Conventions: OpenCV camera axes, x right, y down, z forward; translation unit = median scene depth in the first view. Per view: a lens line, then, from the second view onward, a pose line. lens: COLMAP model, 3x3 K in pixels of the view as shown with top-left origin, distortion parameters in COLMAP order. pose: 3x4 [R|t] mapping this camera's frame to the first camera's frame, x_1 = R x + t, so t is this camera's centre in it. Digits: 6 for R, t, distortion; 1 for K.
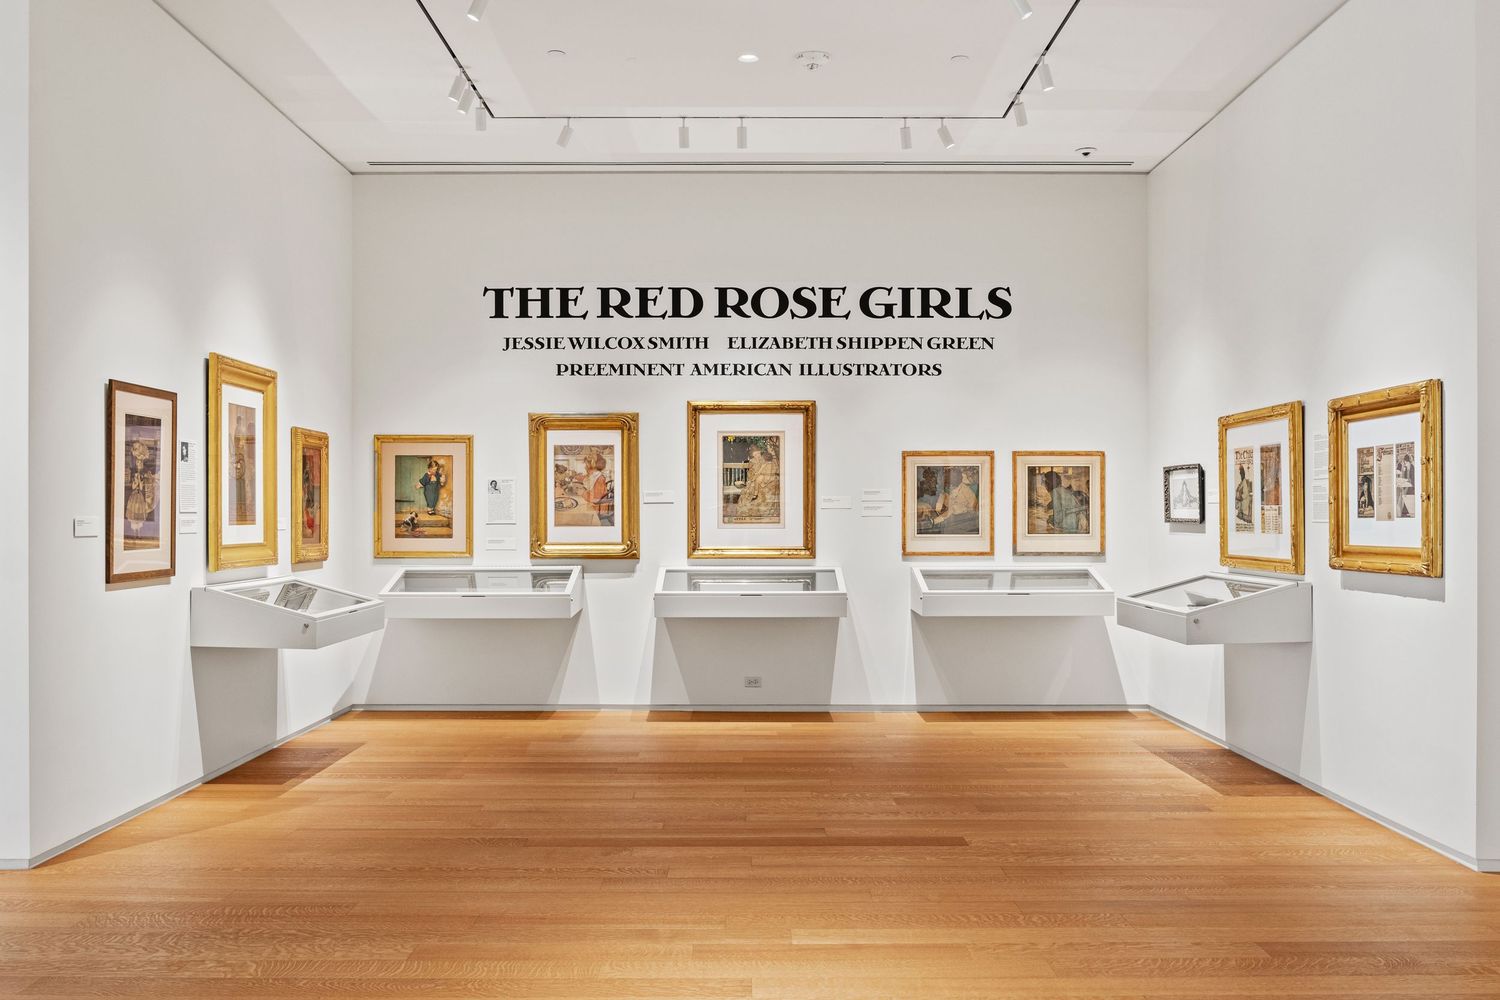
lens RADIAL K [[1289.5, 0, 750.2], [0, 1289.5, 501.3], [0, 0, 1]] dist [-0.006841, -0.005312]
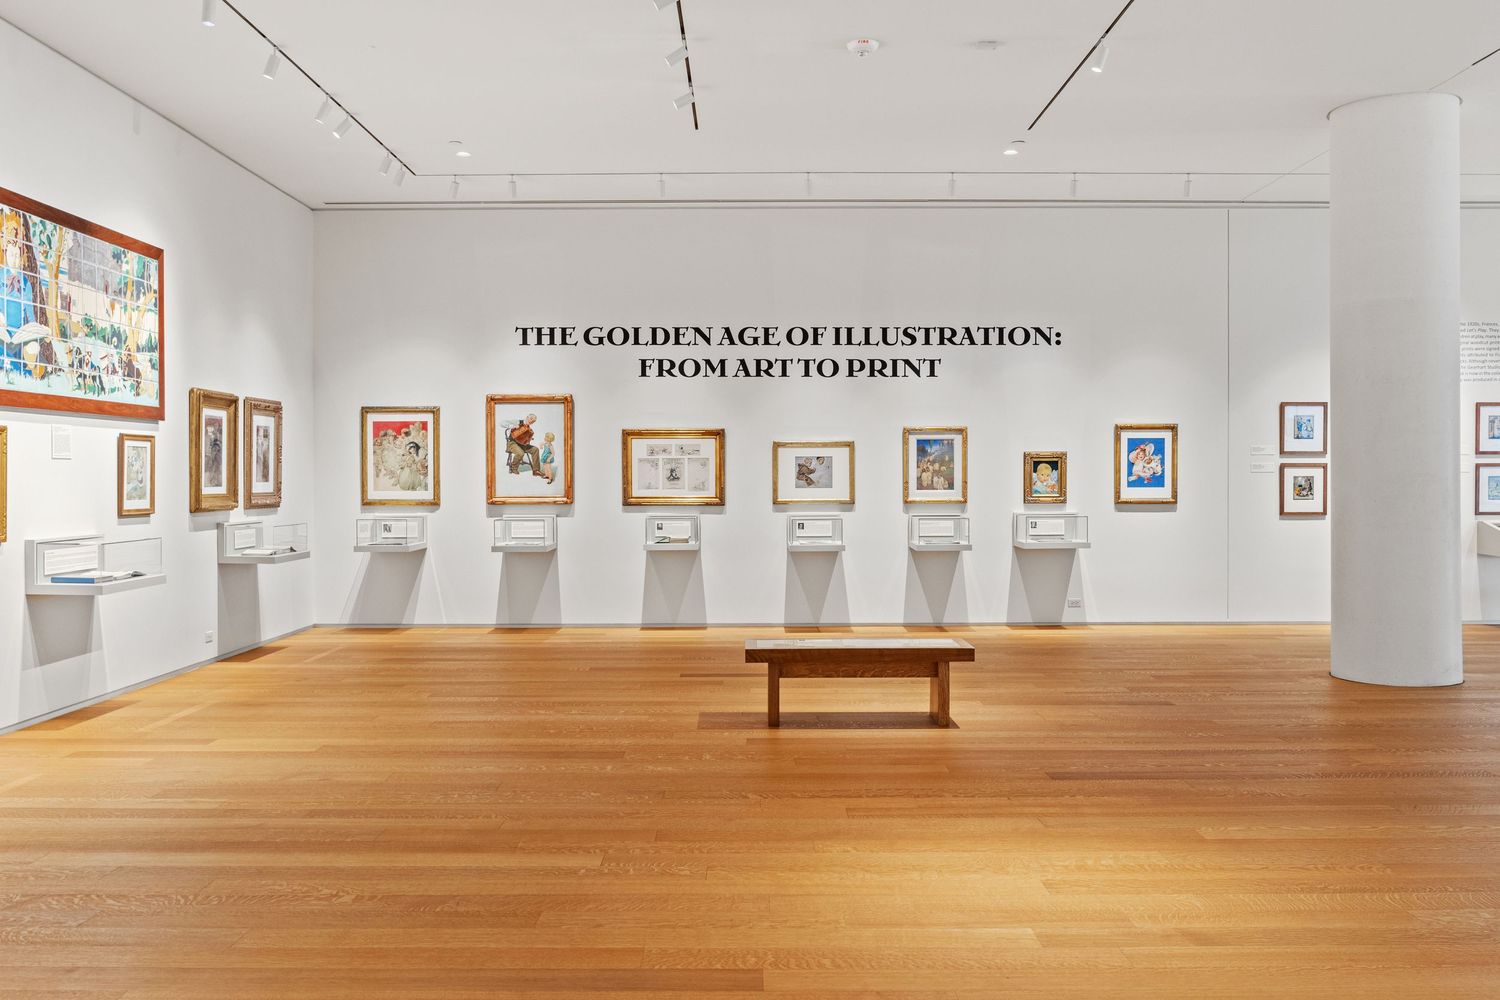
lens RADIAL K [[1289.5, 0, 749.8], [0, 1289.5, 495.6], [0, 0, 1]] dist [-0.006841, -0.005312]
pose [[-0.999998, 0.000849, -0.001611, 0.239367], [0.000846, 0.999997, 0.002128, 0.028690], [0.001613, 0.002127, -0.999996, 1.946856]]
